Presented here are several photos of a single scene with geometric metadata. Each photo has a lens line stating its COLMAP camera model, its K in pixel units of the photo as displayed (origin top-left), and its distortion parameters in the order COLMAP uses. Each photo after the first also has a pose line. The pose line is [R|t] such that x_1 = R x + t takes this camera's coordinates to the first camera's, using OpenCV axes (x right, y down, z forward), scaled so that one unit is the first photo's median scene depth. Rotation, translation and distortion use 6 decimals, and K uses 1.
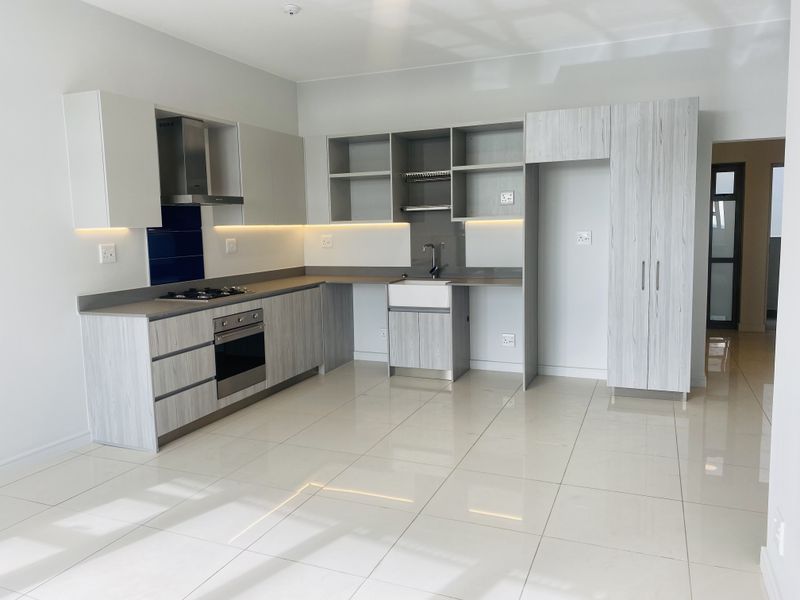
lens RADIAL K [[608.7, 0, 399.3], [0, 608.7, 287.7], [0, 0, 1]] dist [-0.000922, -0.009780]
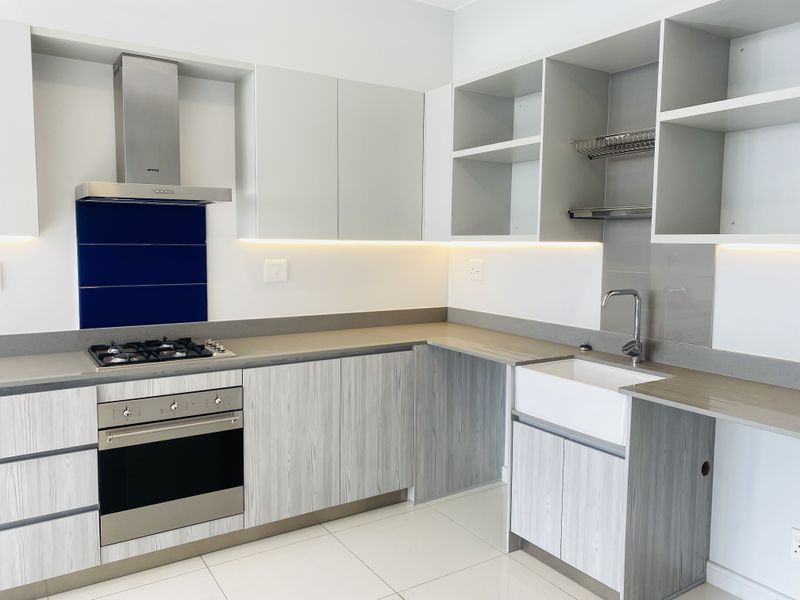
lens RADIAL K [[616.6, 0, 389.0], [0, 616.6, 288.5], [0, 0, 1]] dist [0.009331, 0.003131]
pose [[0.820590, 0.074632, -0.566624, 0.194800], [-0.086510, 0.996233, 0.005933, -0.069073], [0.564933, 0.044150, 0.823955, 0.585825]]
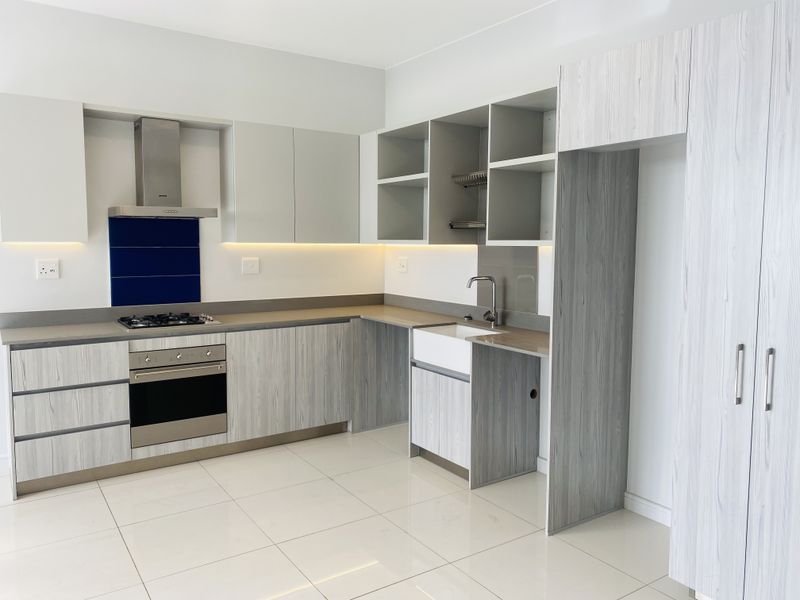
lens RADIAL K [[608.7, 0, 399.3], [0, 608.7, 287.7], [0, 0, 1]] dist [-0.000922, -0.009780]
pose [[0.840558, 0.070535, -0.537110, 0.393112], [-0.081122, 0.996696, 0.003936, -0.062371], [0.535613, 0.040263, 0.843503, 0.418806]]
